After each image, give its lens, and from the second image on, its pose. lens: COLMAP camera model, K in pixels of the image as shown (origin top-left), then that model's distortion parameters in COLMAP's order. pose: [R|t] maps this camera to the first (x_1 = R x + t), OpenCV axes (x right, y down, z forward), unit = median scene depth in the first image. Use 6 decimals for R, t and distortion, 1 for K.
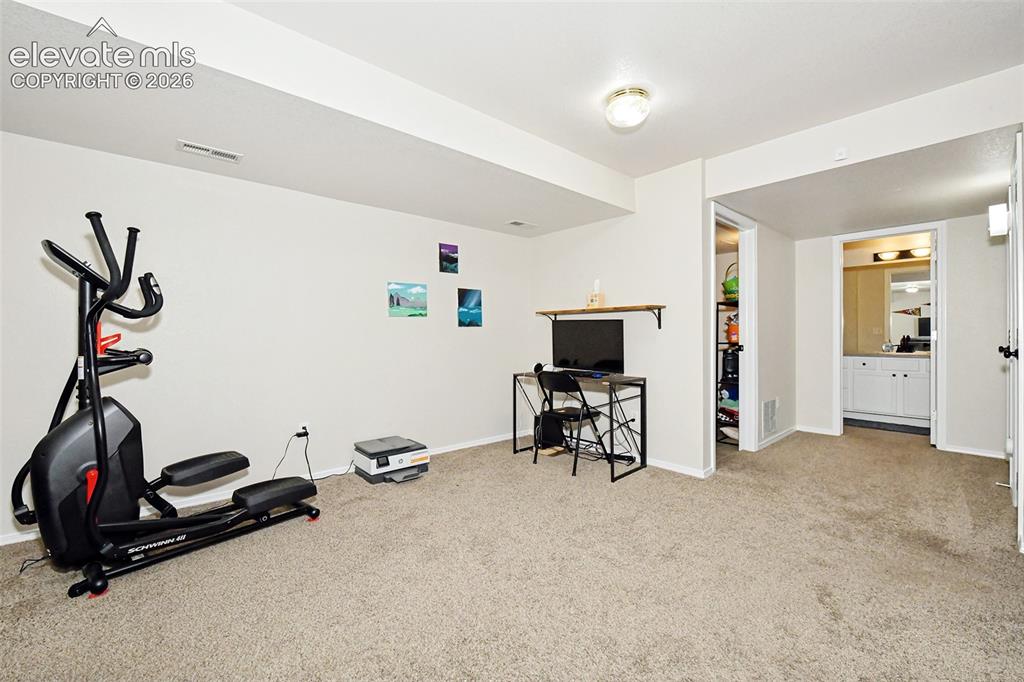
lens RADIAL K [[427.1, 0, 512.4], [0, 427.1, 340.3], [0, 0, 1]] dist [-0.008583, -0.001098]
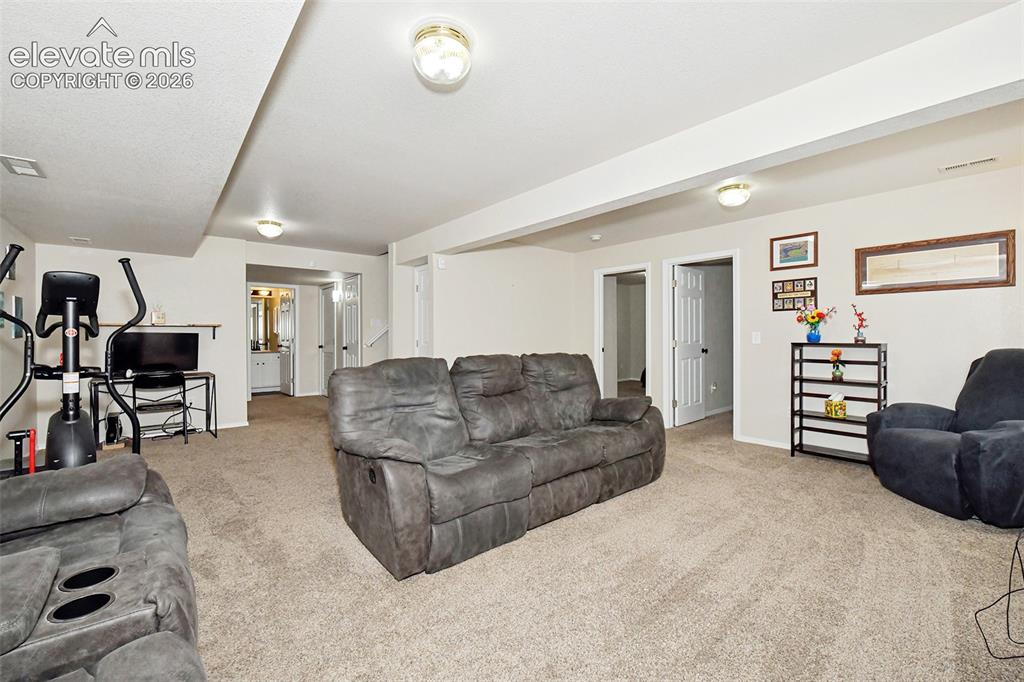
lens RADIAL K [[427.1, 0, 513.6], [0, 427.1, 337.4], [0, 0, 1]] dist [-0.008583, -0.001098]
pose [[0.013028, -0.001846, 0.999913, -1.192690], [0.012857, 0.999916, 0.001679, -0.023635], [-0.999832, 0.012834, 0.013050, -0.107641]]
